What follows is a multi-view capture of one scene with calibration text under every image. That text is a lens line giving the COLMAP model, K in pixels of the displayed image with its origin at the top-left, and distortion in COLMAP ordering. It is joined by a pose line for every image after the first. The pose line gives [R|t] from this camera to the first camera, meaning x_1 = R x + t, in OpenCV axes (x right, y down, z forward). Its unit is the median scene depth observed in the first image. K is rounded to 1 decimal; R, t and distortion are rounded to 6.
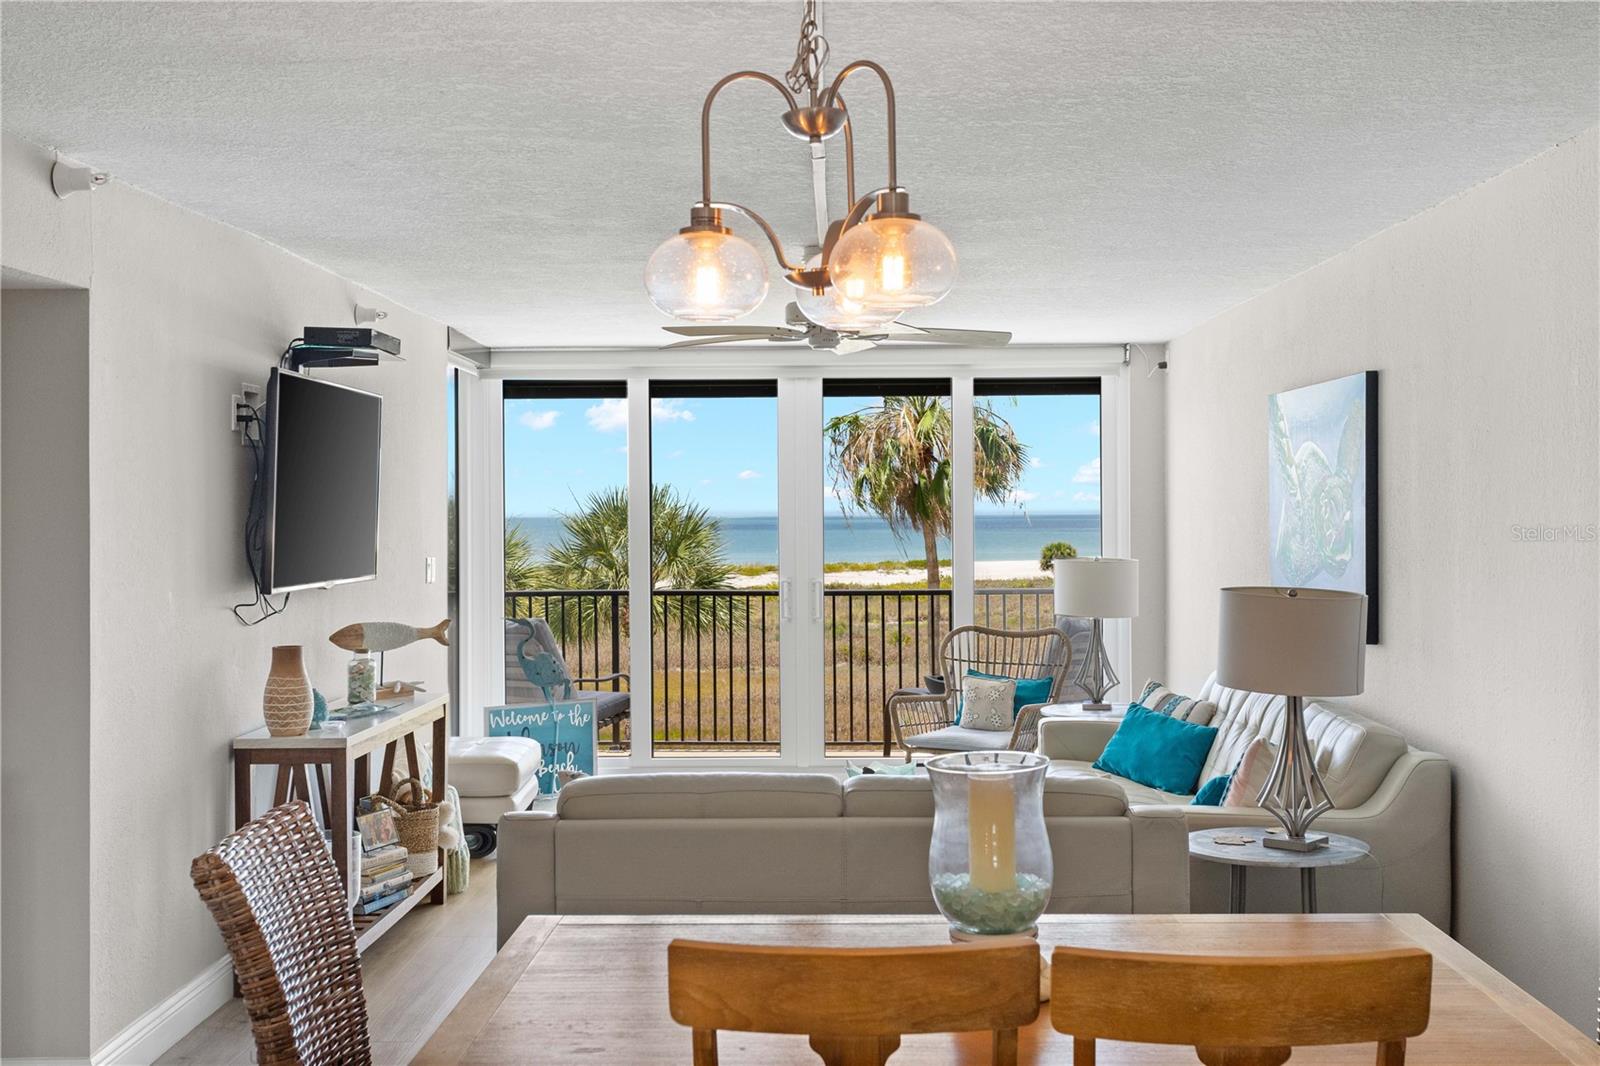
lens RADIAL K [[1787.2, 0, 800.0], [0, 1787.2, 533.0], [0, 0, 1]] dist [0.002417, 0.000171]
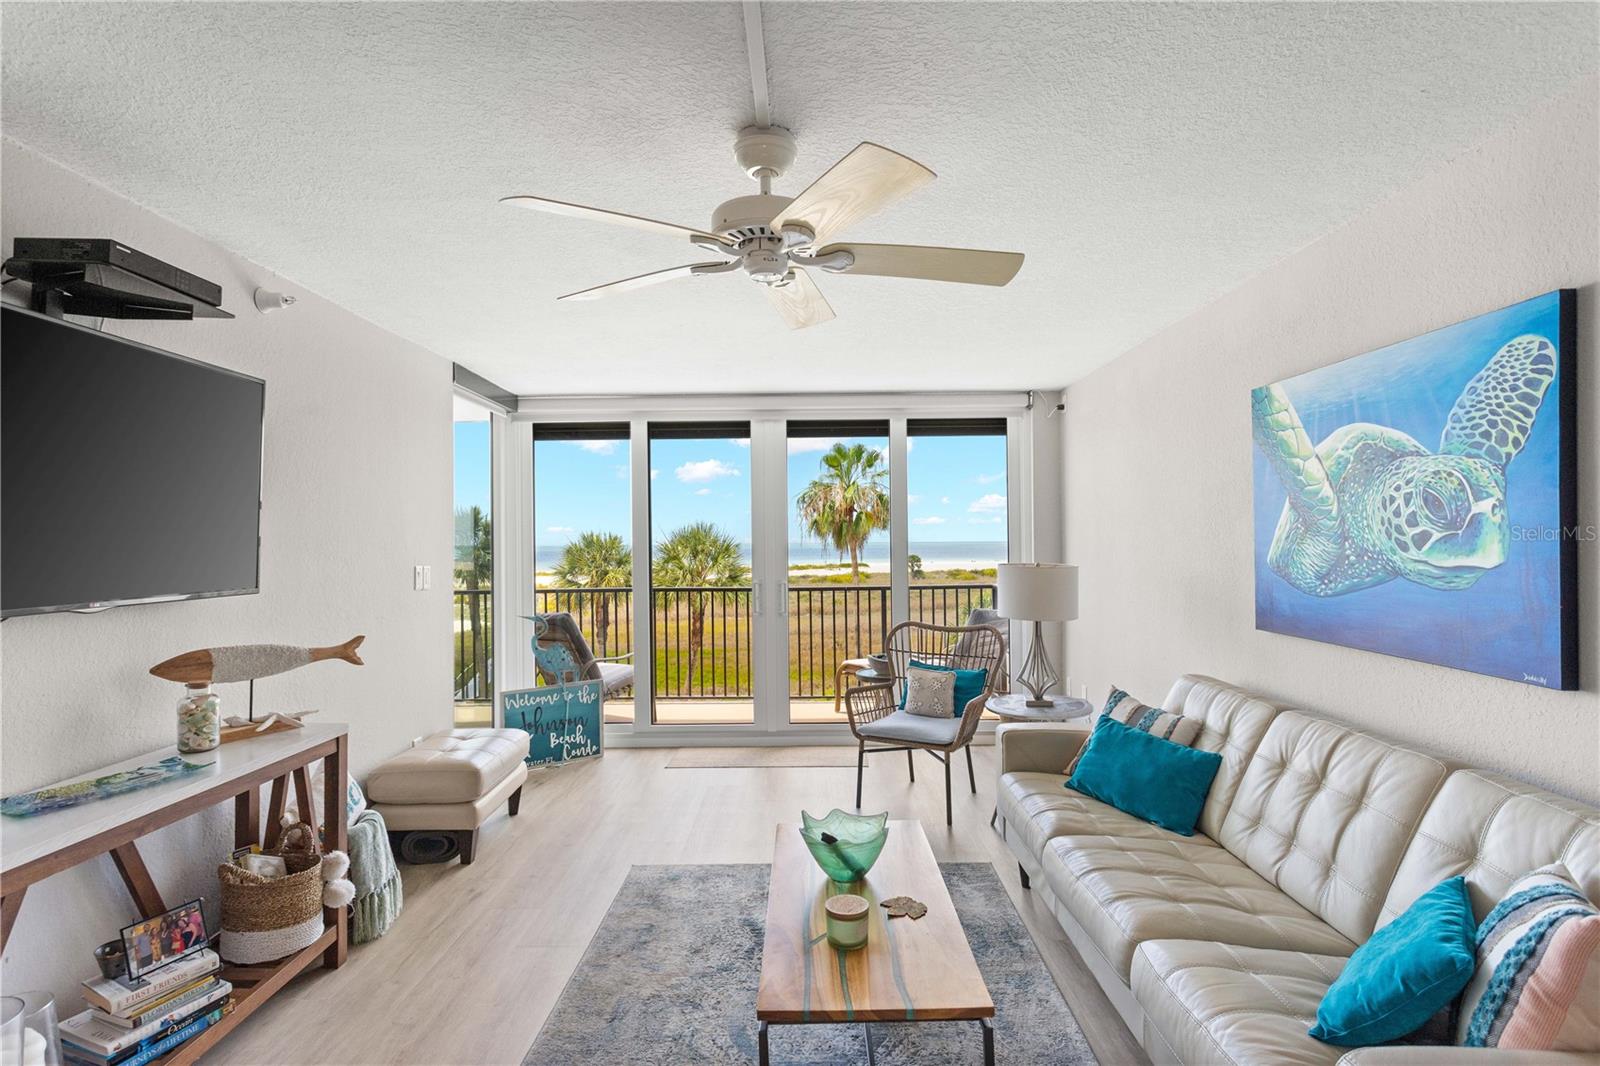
lens RADIAL K [[807.6, 0, 802.5], [0, 807.6, 537.8], [0, 0, 1]] dist [-0.003849, 0.010638]
pose [[0.999865, -0.004431, 0.015810, 0.016225], [0.004693, 0.999852, -0.016545, 0.005466], [-0.015734, 0.016617, 0.999738, 0.482387]]
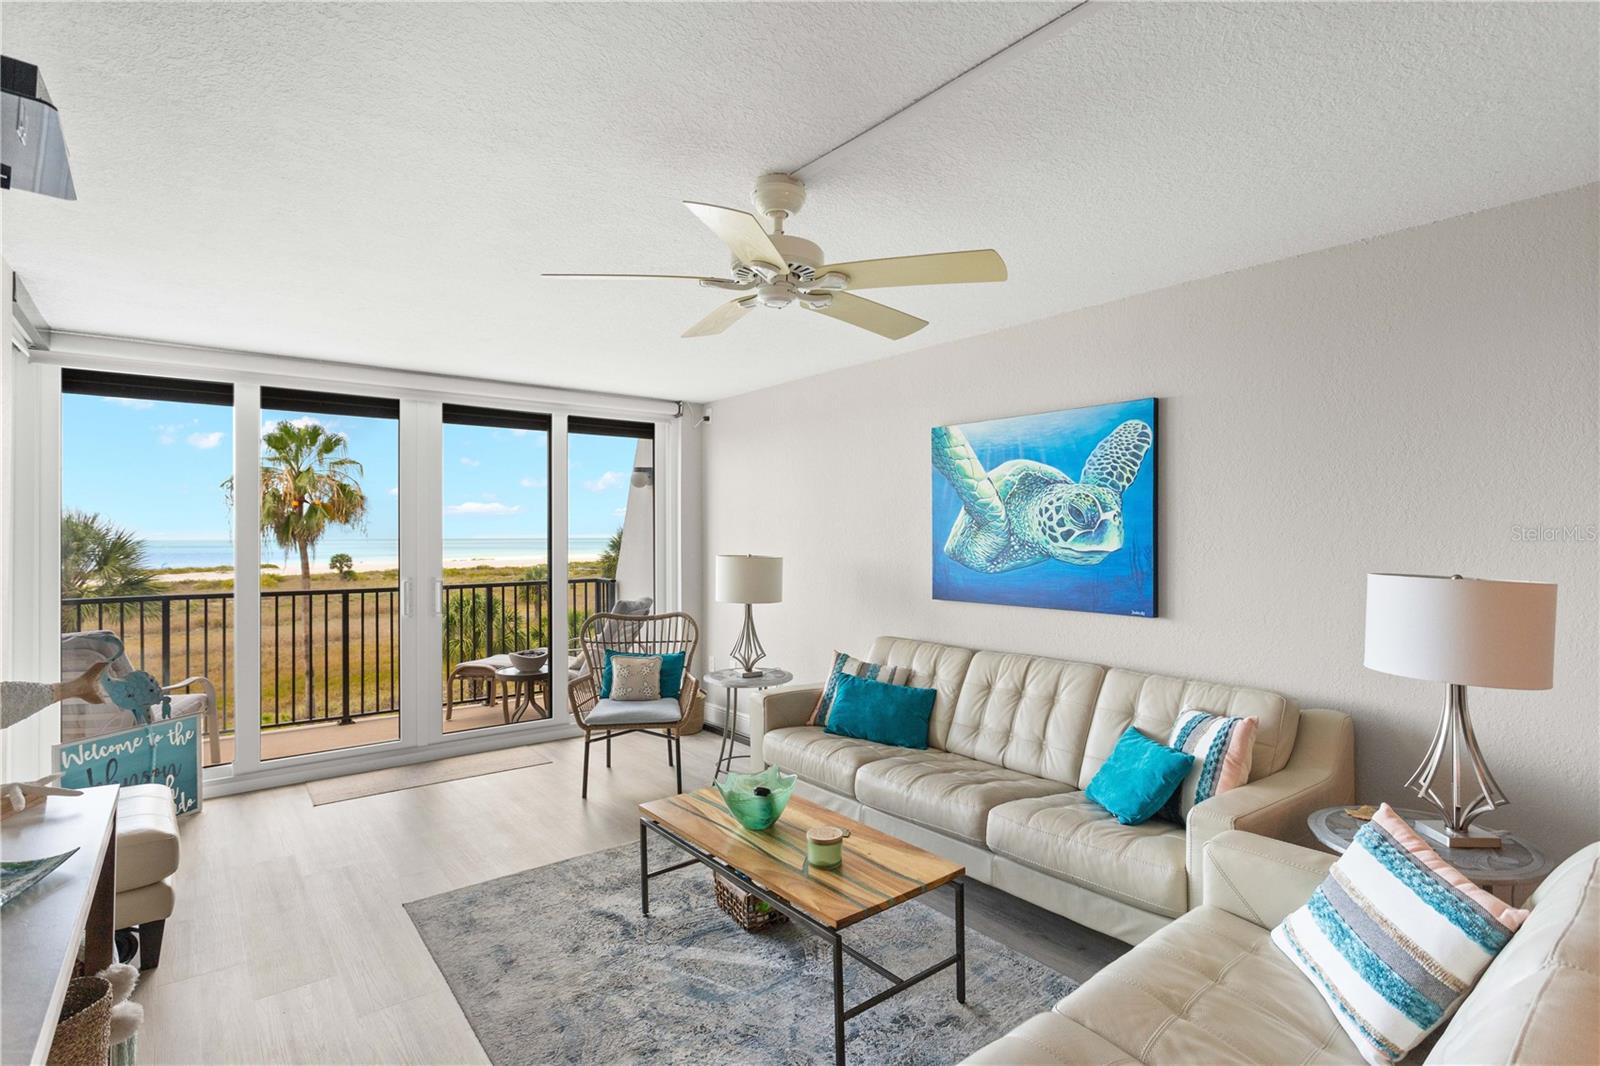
lens RADIAL K [[804.7, 0, 807.5], [0, 804.7, 529.5], [0, 0, 1]] dist [-0.000212, 0.000509]
pose [[0.765395, 0.006857, 0.643525, -0.155343], [0.007928, 0.999767, -0.020082, 0.007207], [-0.643512, 0.020473, 0.765162, 0.504186]]
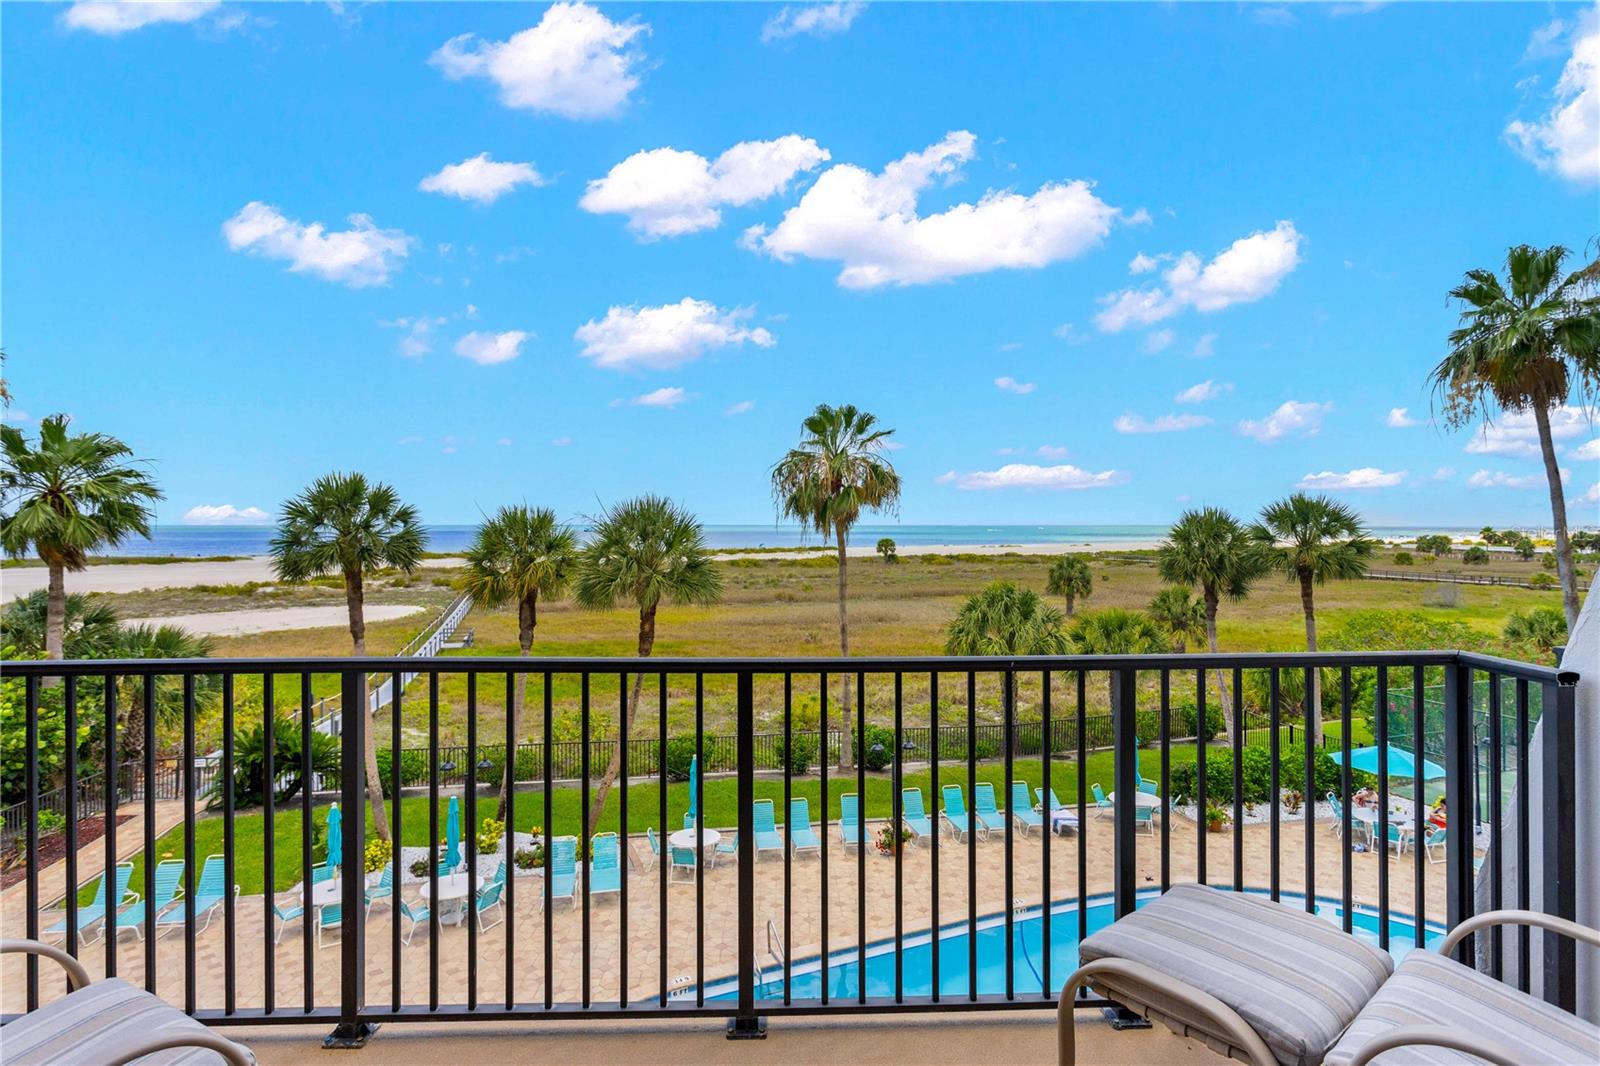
lens RADIAL K [[839.7, 0, 800.0], [0, 839.7, 533.0], [0, 0, 1]] dist [-0.000567, 0.000827]
pose [[0.997810, 0.006793, 0.065800, -0.032105], [-0.006956, 0.999973, 0.002249, -0.006052], [-0.065783, -0.002702, 0.997830, 0.916341]]
